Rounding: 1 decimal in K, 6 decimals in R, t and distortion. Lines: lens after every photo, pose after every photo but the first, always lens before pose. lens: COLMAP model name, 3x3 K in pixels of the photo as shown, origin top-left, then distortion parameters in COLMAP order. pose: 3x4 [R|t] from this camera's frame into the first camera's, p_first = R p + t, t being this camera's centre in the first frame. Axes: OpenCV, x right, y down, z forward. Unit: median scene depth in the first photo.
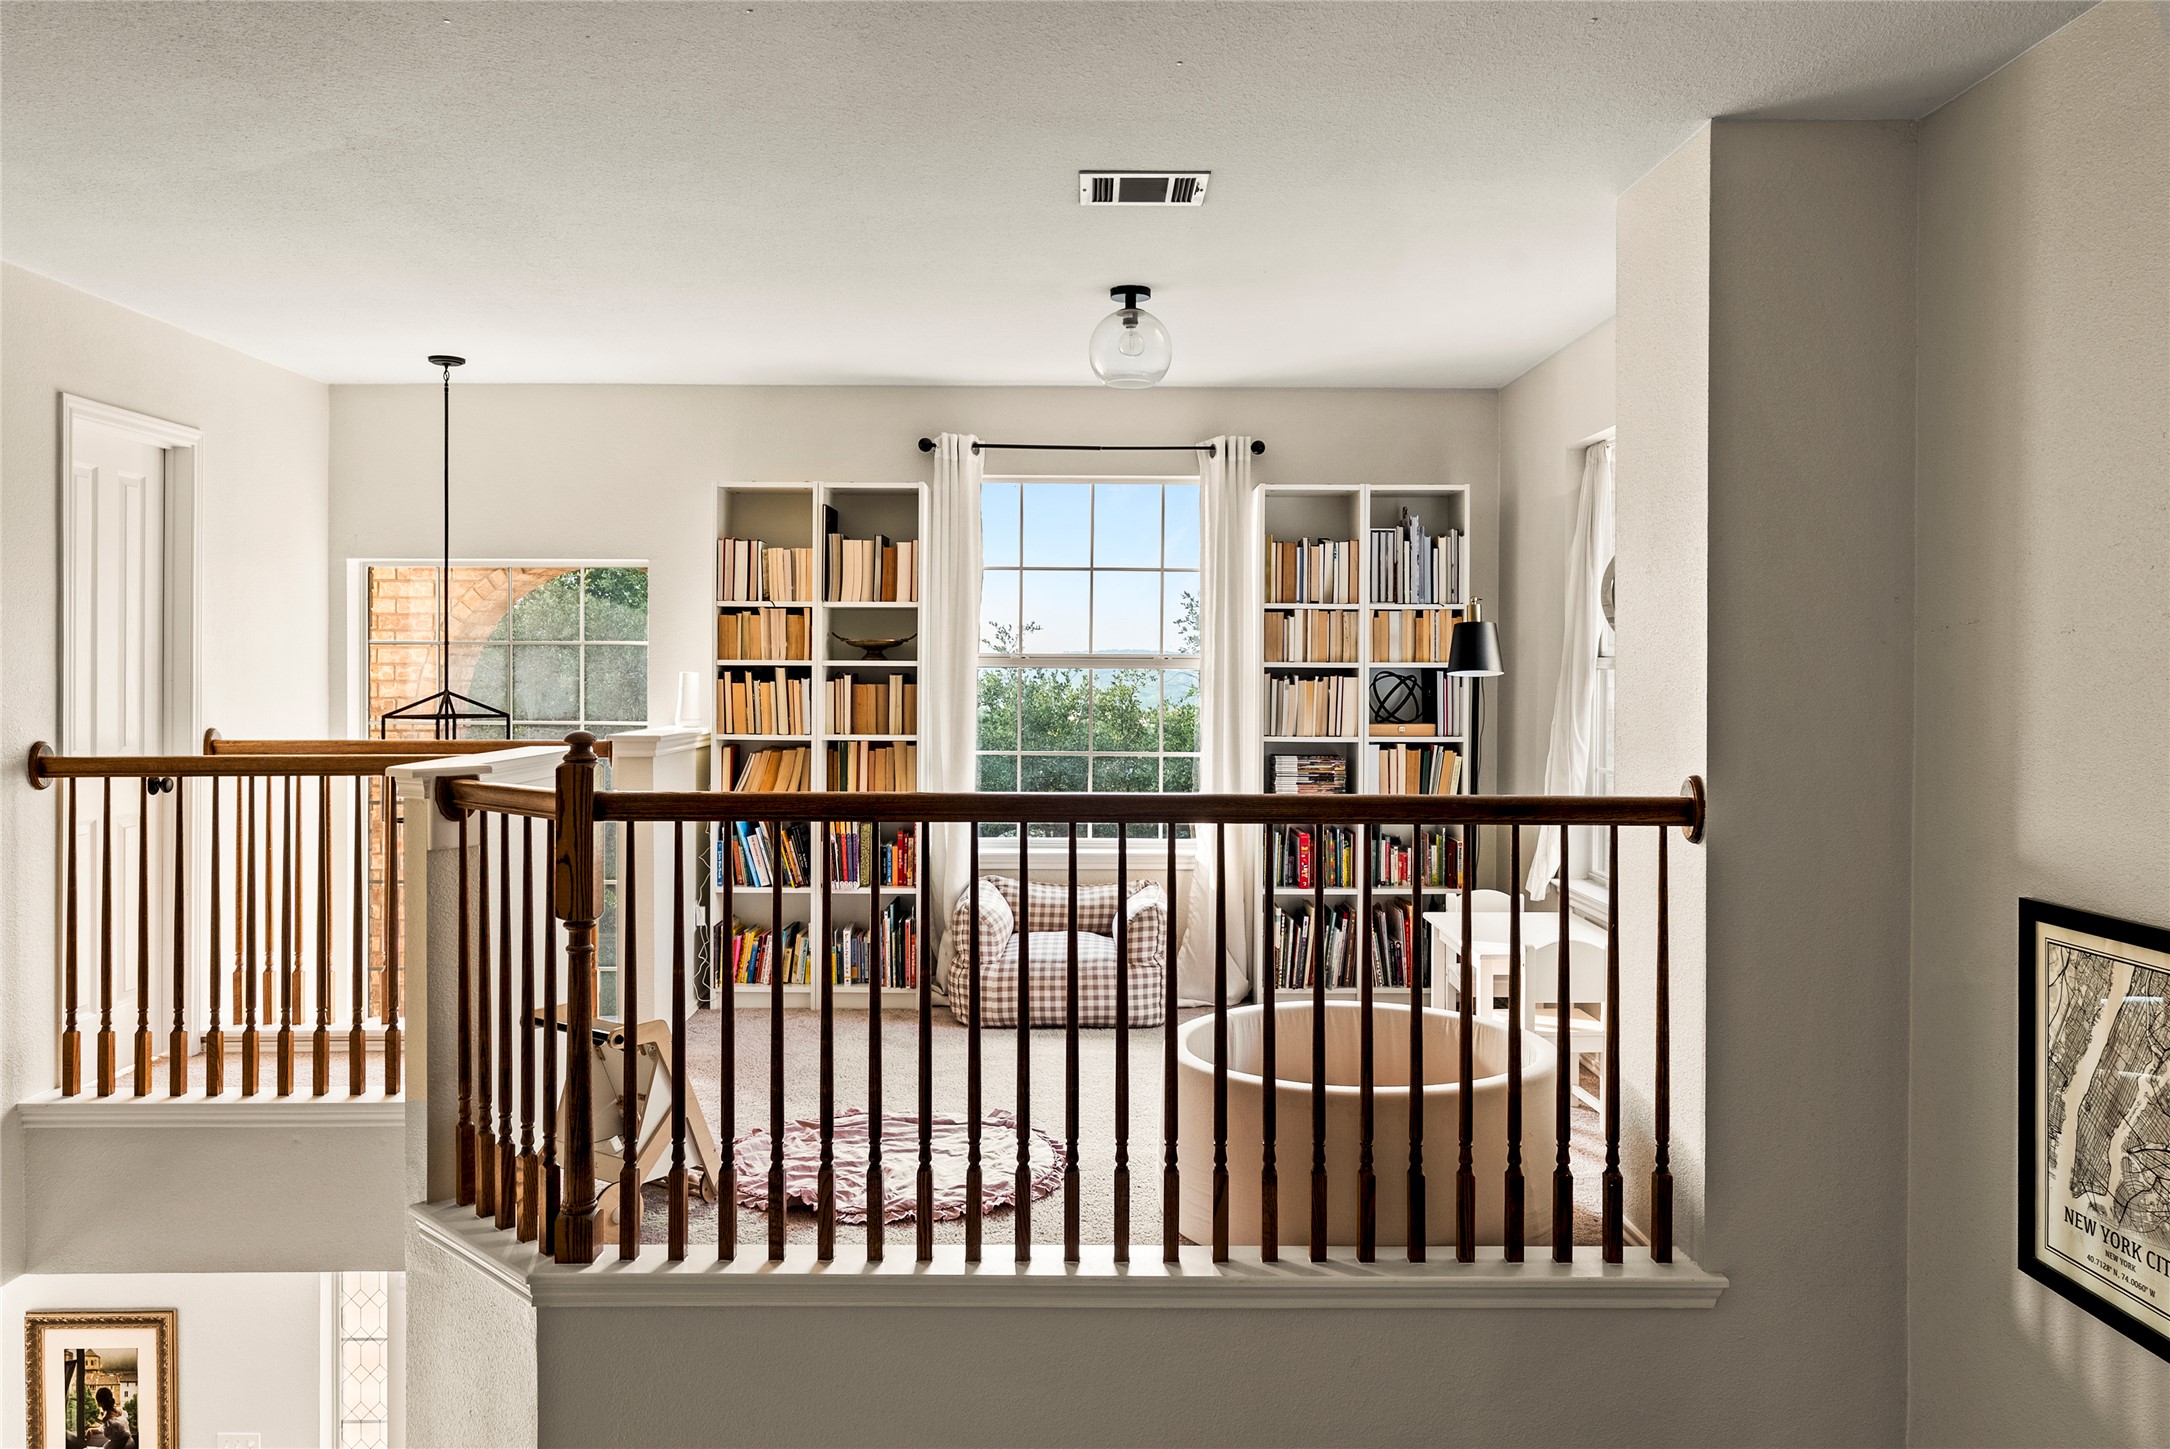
lens RADIAL K [[1548.3, 0, 1081.5], [0, 1548.3, 712.0], [0, 0, 1]] dist [-0.002834, 0.000301]
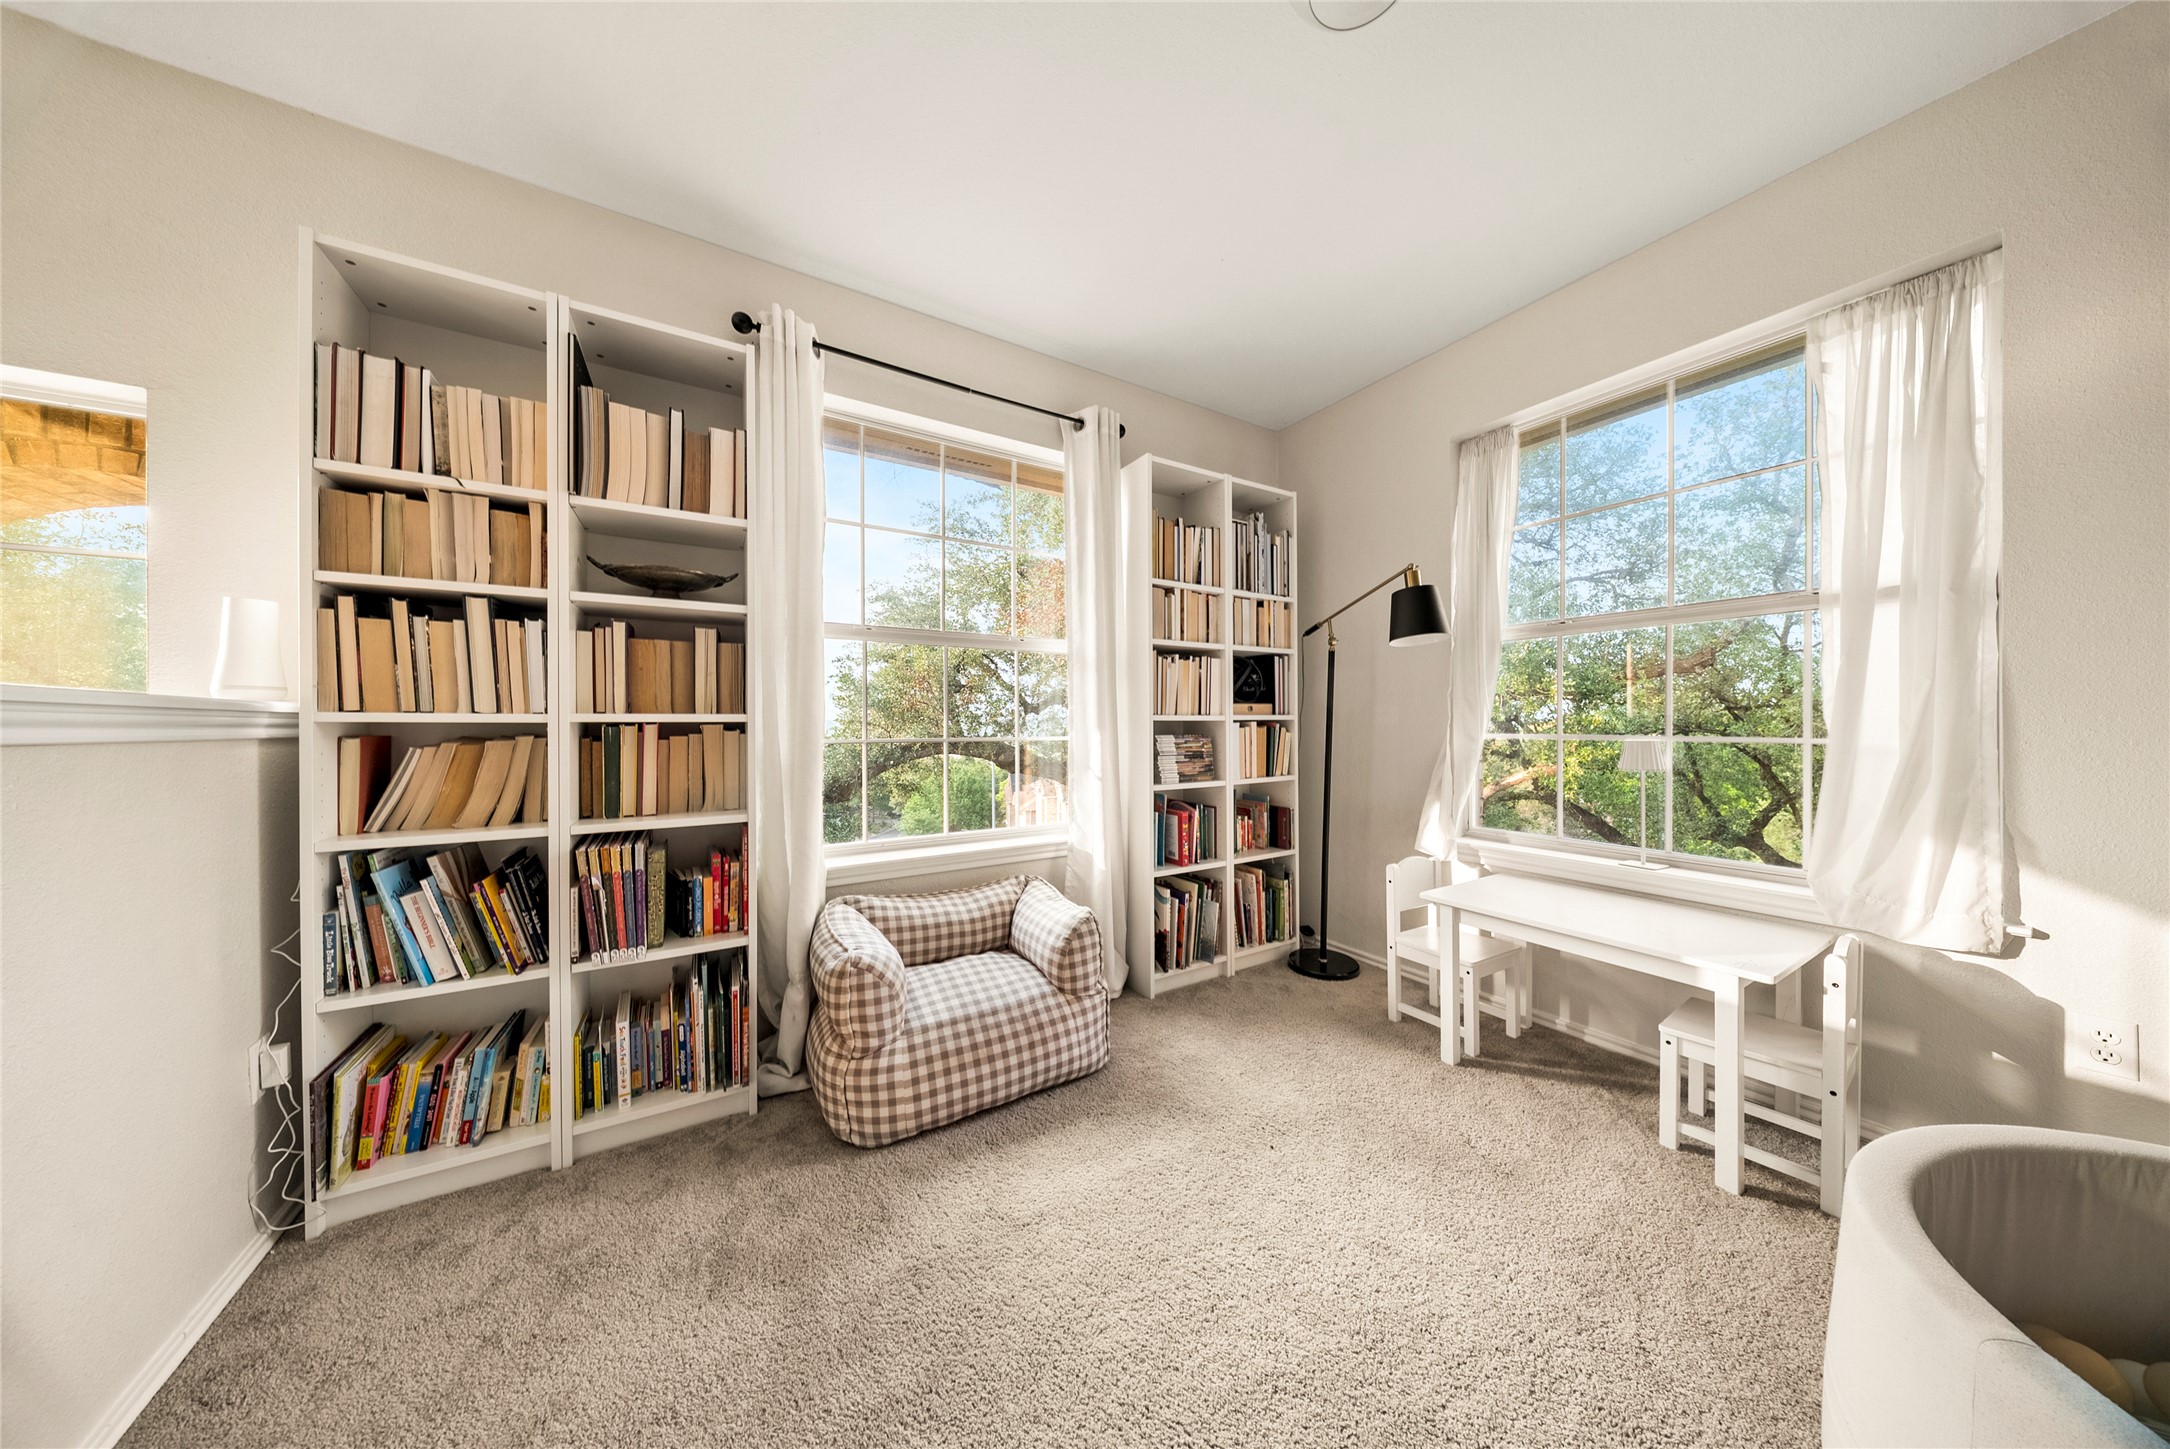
lens RADIAL K [[651.8, 0, 1106.9], [0, 651.8, 727.7], [0, 0, 1]] dist [-0.003243, -0.000431]
pose [[0.853752, -0.012958, 0.520519, -0.119469], [0.022782, 0.999663, -0.012480, 0.028333], [-0.520182, 0.022513, 0.853759, 0.665989]]
